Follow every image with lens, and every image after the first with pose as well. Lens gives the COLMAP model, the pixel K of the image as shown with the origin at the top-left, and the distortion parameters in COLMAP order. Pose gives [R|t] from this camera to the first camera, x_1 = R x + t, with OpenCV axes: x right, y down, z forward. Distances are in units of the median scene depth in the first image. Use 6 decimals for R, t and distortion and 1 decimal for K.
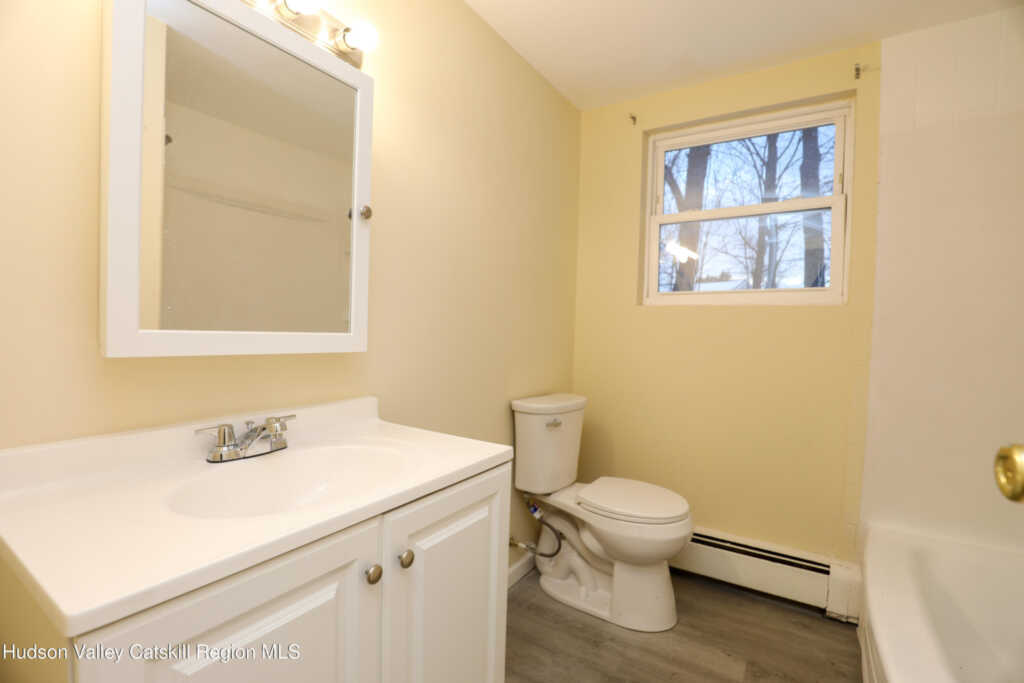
lens RADIAL K [[470.2, 0, 506.8], [0, 470.2, 345.7], [0, 0, 1]] dist [-0.028881, 0.000633]
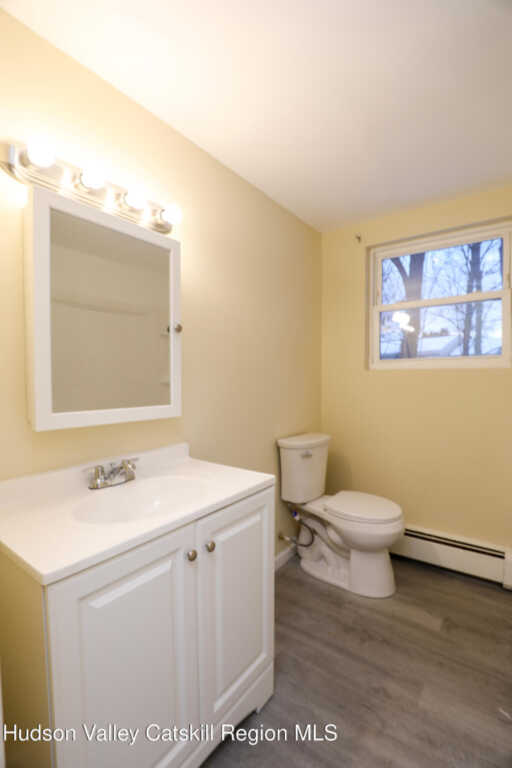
lens RADIAL K [[352.6, 0, 256.8], [0, 352.6, 390.0], [0, 0, 1]] dist [-0.028881, 0.000633]
pose [[0.997687, -0.028055, -0.061914, 0.019960], [0.028163, 0.999603, 0.000886, -0.045680], [0.061864, -0.002628, 0.998081, -0.109346]]
